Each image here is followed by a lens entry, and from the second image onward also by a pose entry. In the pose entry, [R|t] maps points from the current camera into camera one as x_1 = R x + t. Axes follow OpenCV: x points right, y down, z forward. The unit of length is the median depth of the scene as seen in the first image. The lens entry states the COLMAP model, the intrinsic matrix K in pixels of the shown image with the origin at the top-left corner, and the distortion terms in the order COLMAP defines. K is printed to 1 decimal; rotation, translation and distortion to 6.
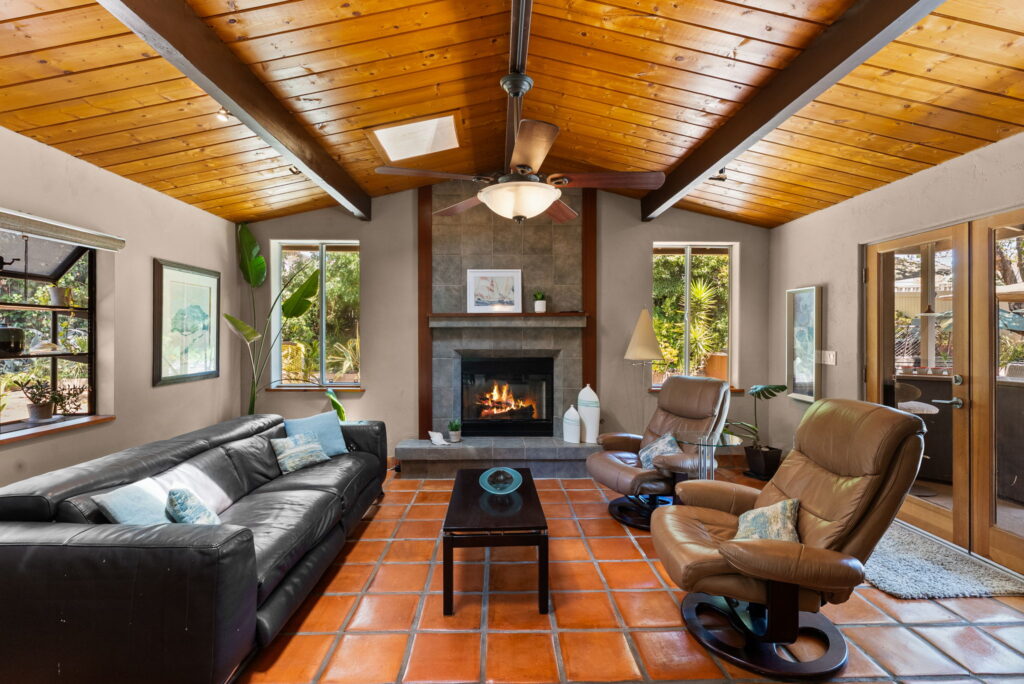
lens RADIAL K [[419.7, 0, 517.8], [0, 419.7, 338.5], [0, 0, 1]] dist [0.000363, -0.000199]
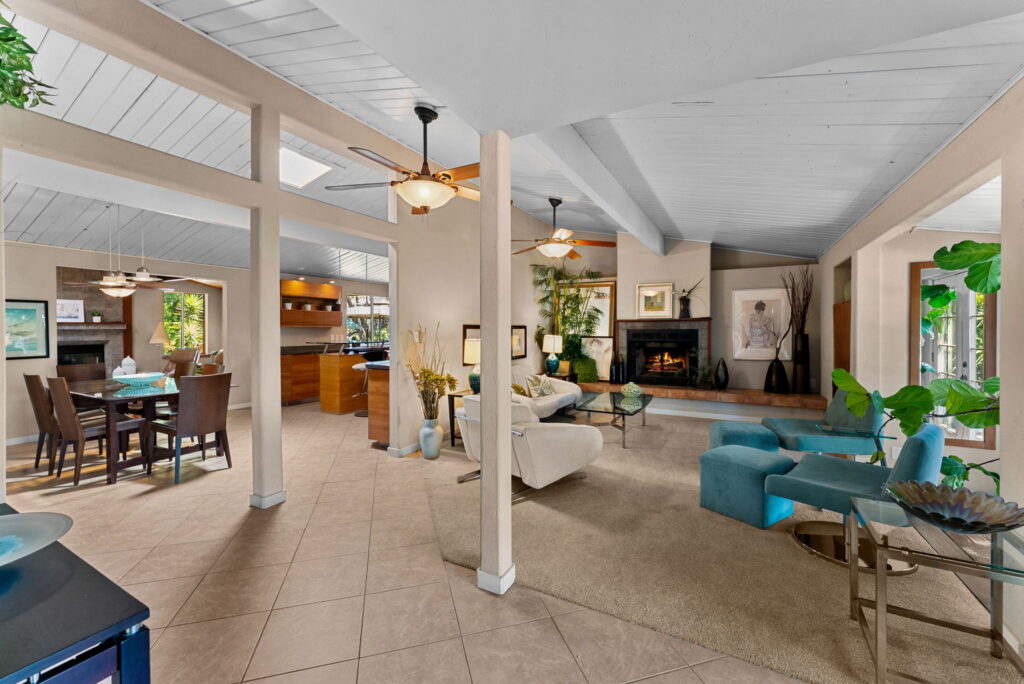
lens RADIAL K [[419.7, 0, 517.1], [0, 419.7, 331.8], [0, 0, 1]] dist [0.000363, -0.000199]
pose [[0.493422, -0.008708, 0.869746, -0.706598], [0.007205, 0.999956, 0.005925, -0.012492], [-0.869760, 0.003343, 0.493463, -1.763696]]
